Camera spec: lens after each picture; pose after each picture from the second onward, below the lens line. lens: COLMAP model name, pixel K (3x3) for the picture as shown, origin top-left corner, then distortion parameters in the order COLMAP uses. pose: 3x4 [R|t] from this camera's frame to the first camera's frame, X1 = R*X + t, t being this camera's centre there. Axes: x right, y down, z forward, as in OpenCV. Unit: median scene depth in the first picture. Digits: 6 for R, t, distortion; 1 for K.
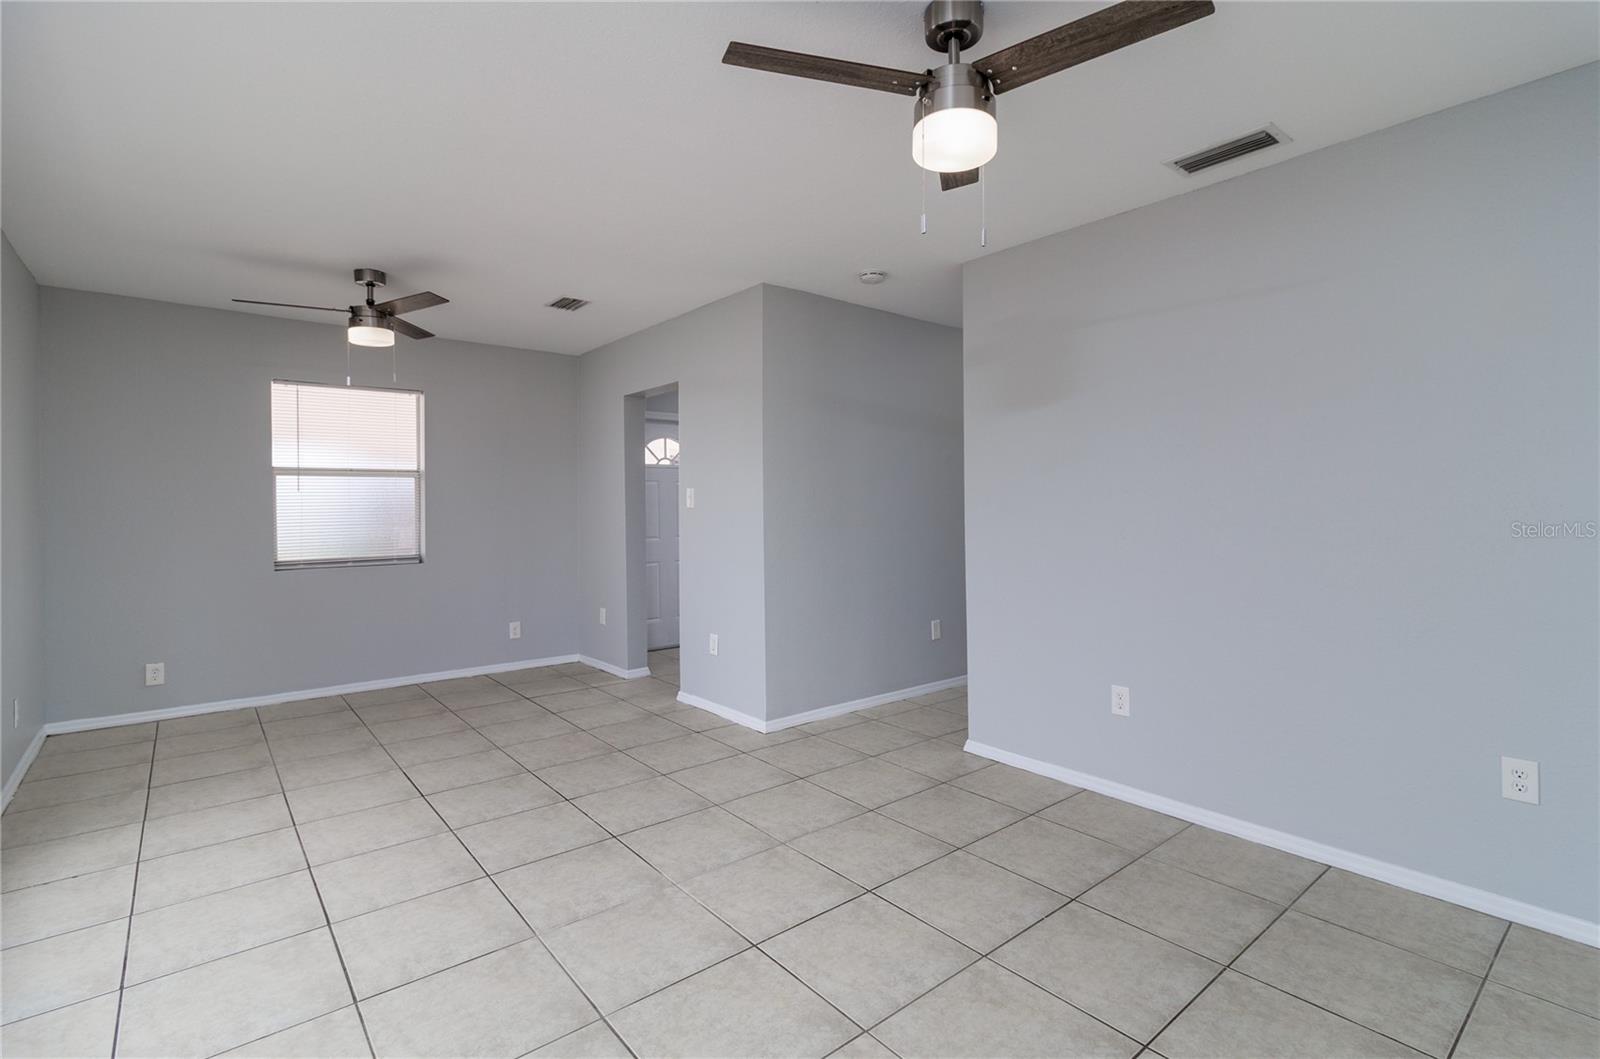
lens RADIAL K [[727.4, 0, 777.7], [0, 727.4, 487.2], [0, 0, 1]] dist [0.001264, 0.000465]
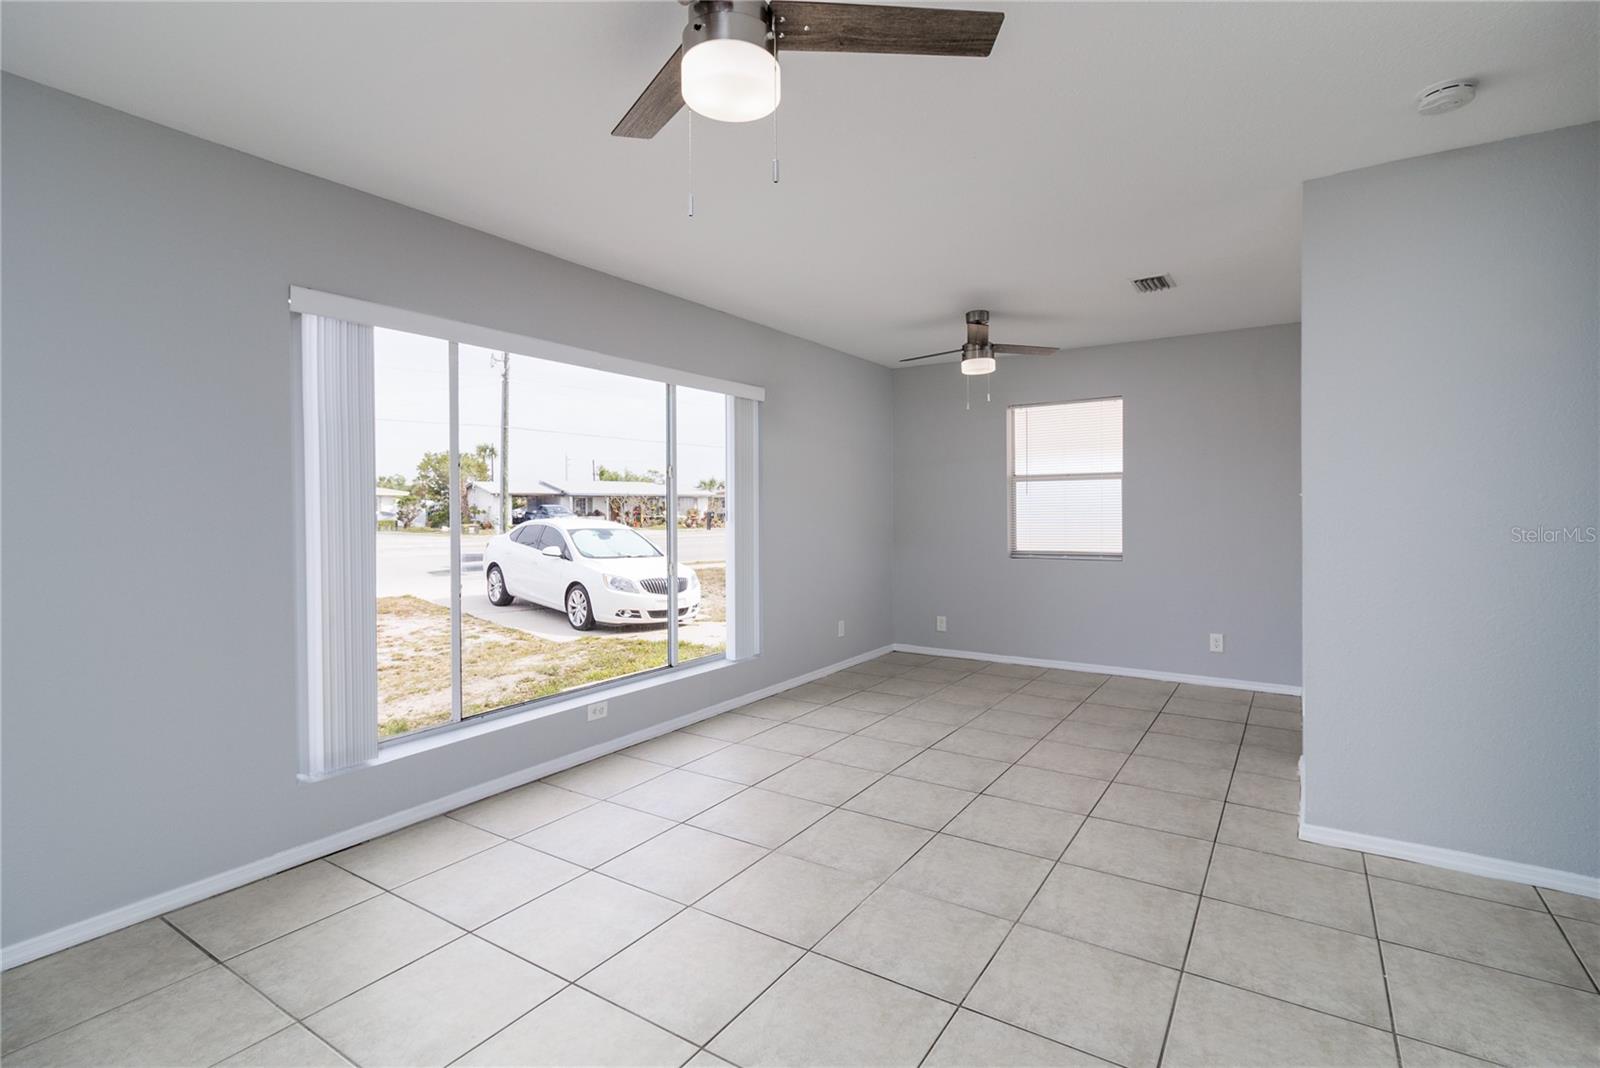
lens RADIAL K [[741.4, 0, 872.4], [0, 741.4, 499.1], [0, 0, 1]] dist [-0.015015, 0.000149]
pose [[0.355922, -0.006370, -0.934494, 0.420716], [0.023984, 0.999710, 0.002320, 0.004580], [0.934208, -0.023239, 0.355971, 0.325661]]
